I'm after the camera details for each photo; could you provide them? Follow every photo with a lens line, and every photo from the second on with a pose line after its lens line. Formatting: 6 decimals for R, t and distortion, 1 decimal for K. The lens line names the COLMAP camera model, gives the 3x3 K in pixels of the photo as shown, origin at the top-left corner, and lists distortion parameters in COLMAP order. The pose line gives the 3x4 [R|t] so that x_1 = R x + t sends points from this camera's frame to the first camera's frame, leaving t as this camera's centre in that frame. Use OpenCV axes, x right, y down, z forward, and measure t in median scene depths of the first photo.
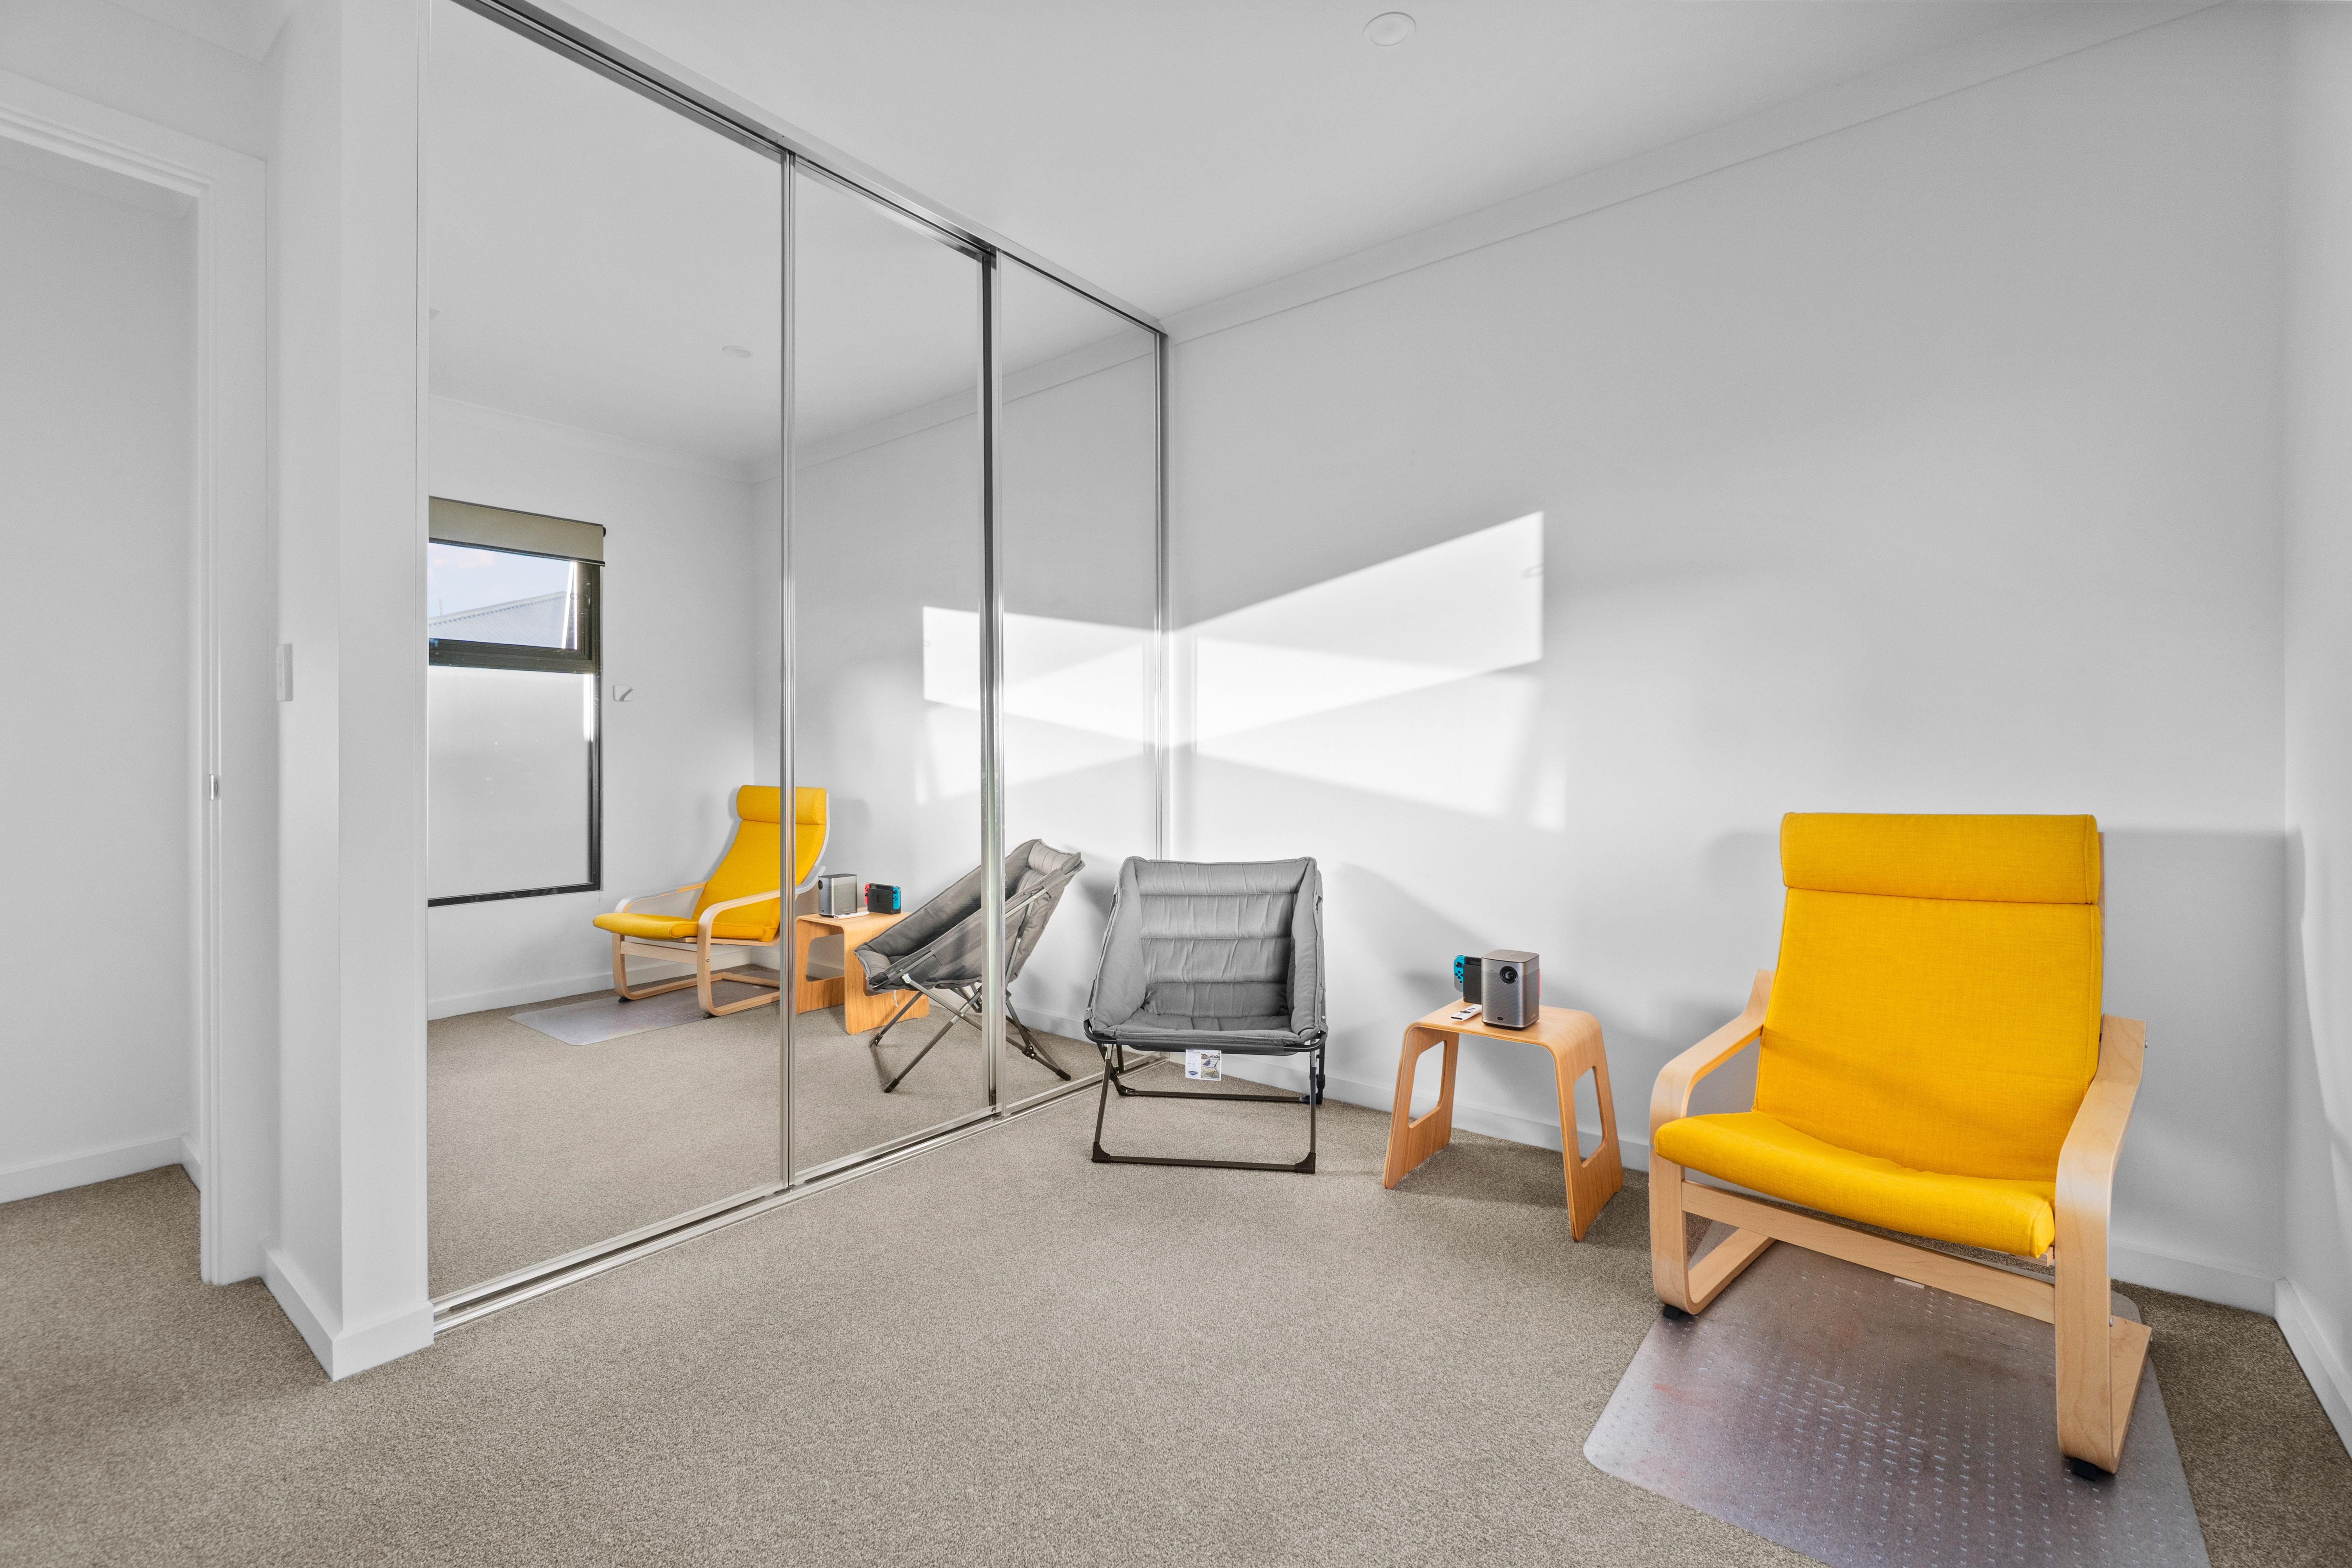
lens RADIAL K [[1029.0, 0, 1135.5], [0, 1029.0, 760.7], [0, 0, 1]] dist [-0.000319, -0.000131]
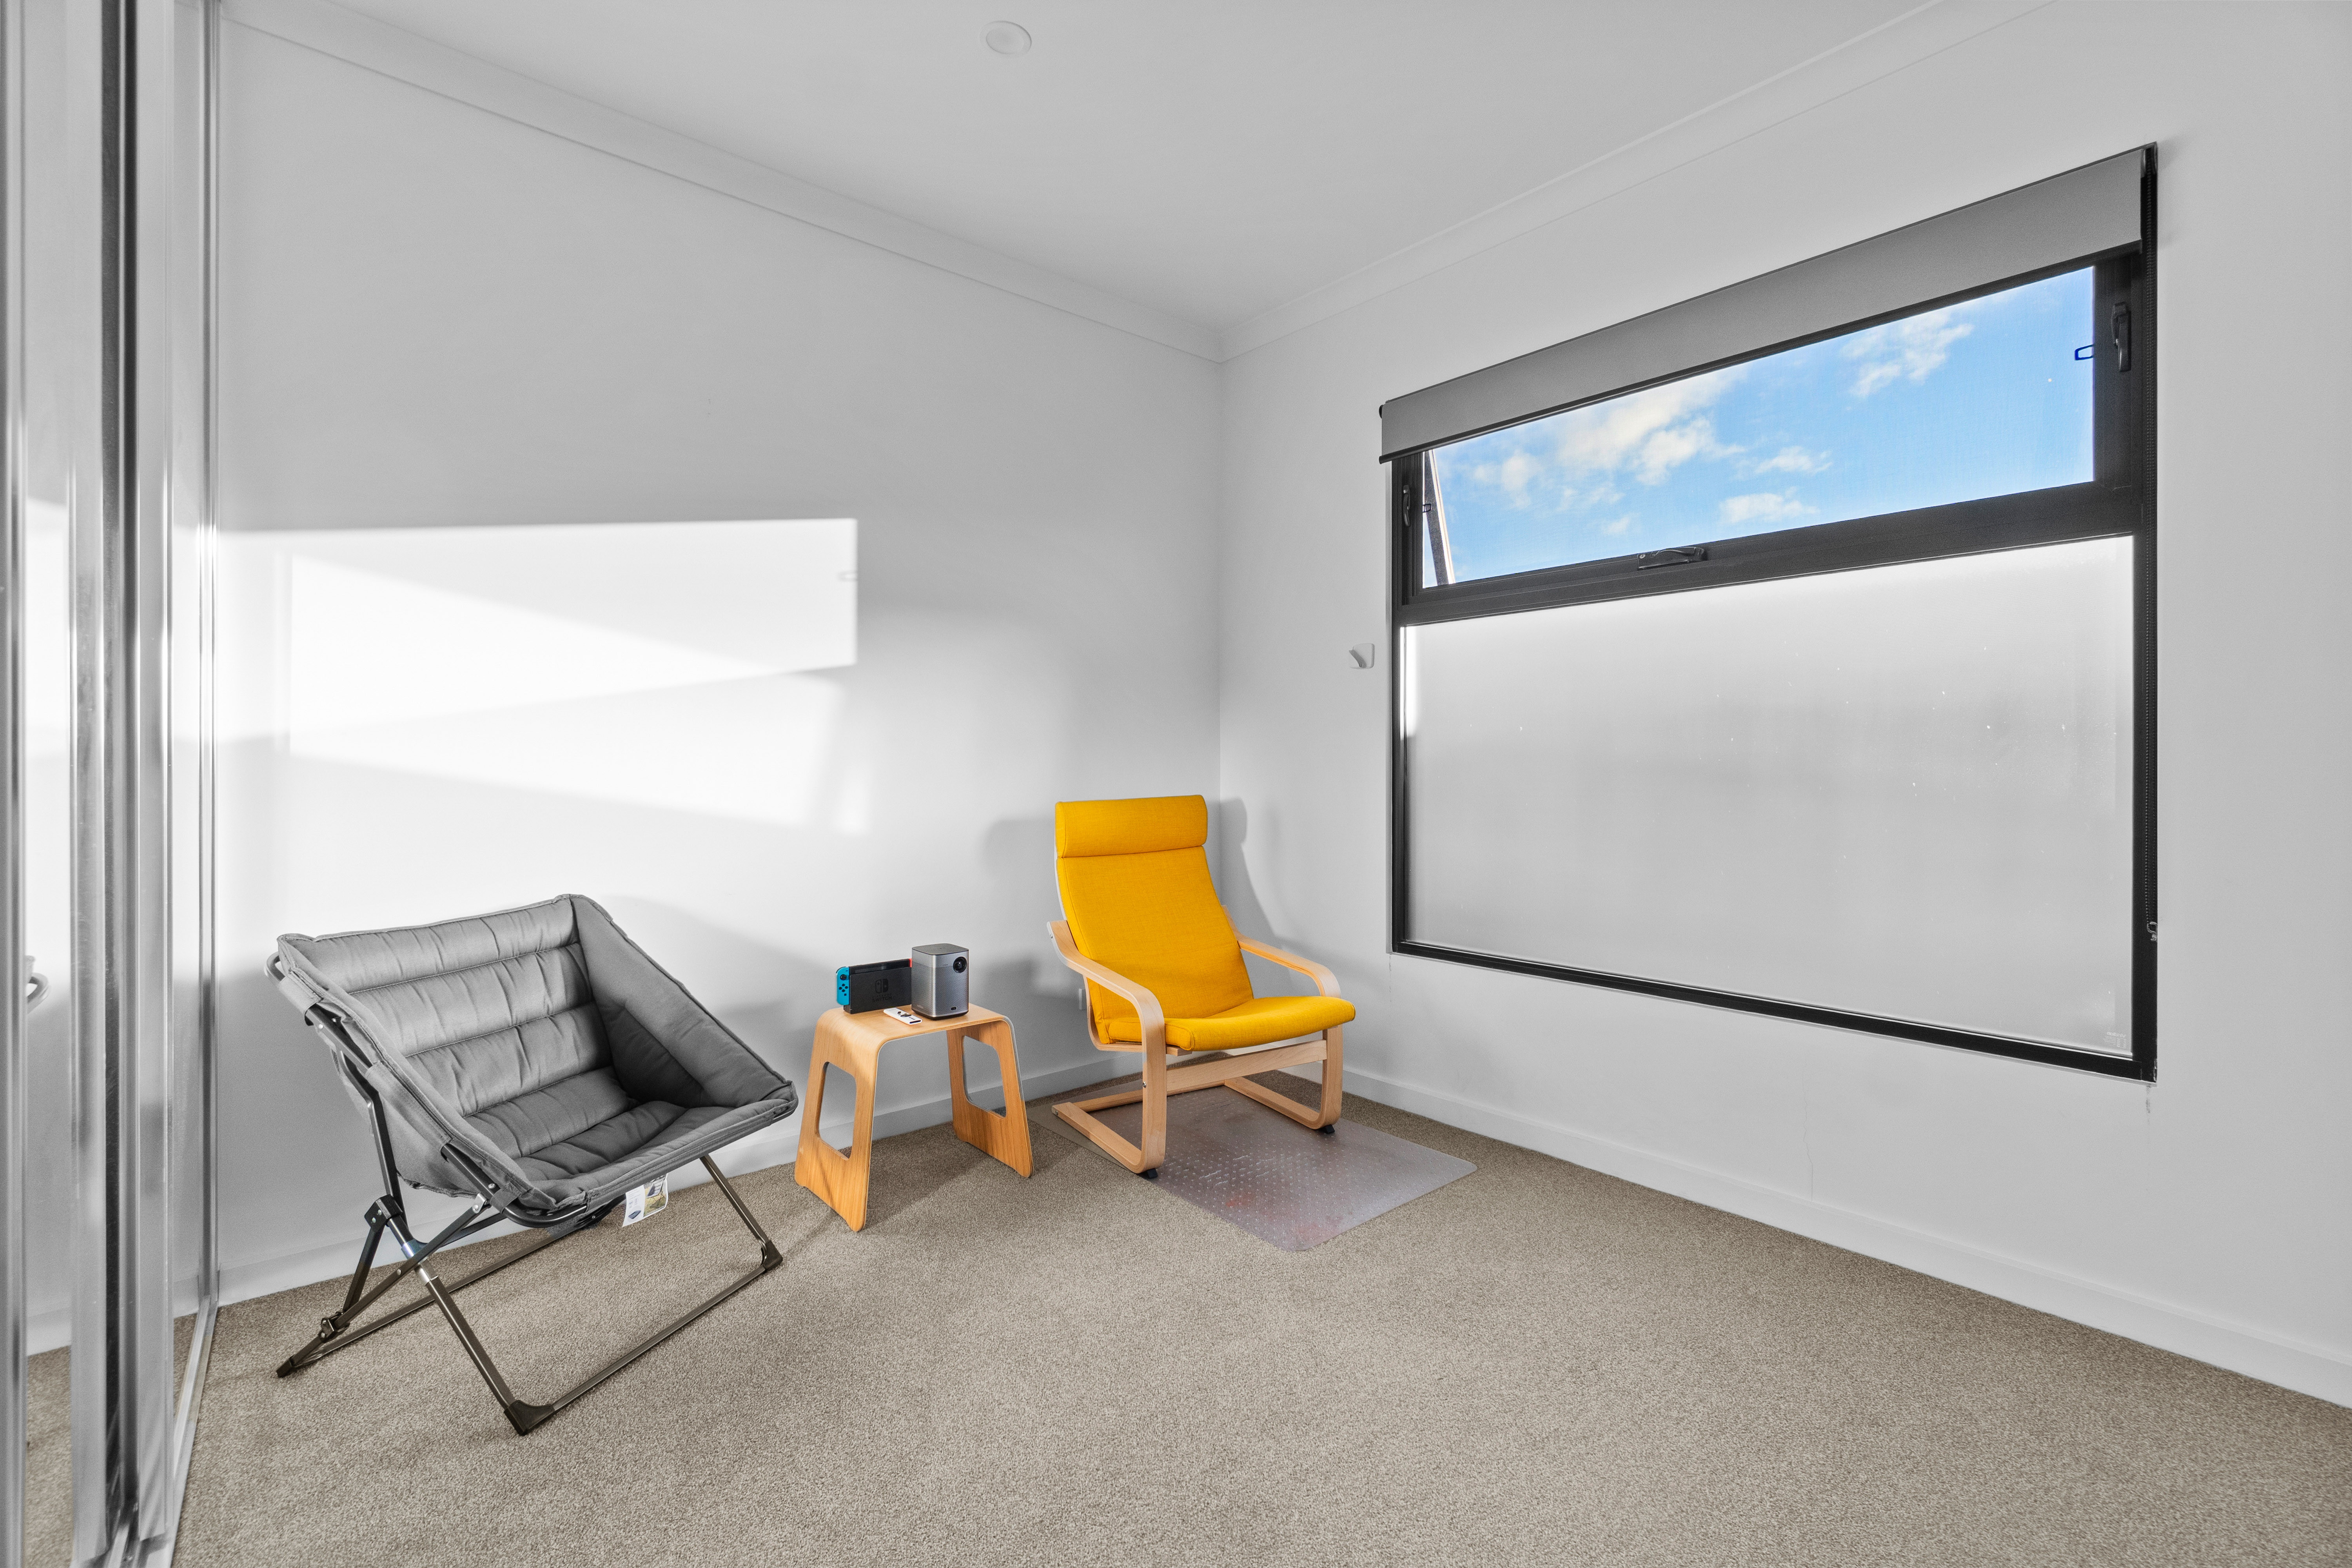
lens RADIAL K [[1029.0, 0, 1135.5], [0, 1029.0, 760.7], [0, 0, 1]] dist [-0.000319, -0.000131]
pose [[0.212065, -0.001912, 0.977254, -0.542989], [-0.000204, 0.999998, 0.002001, -0.004750], [-0.977255, -0.000623, 0.212064, 0.513707]]
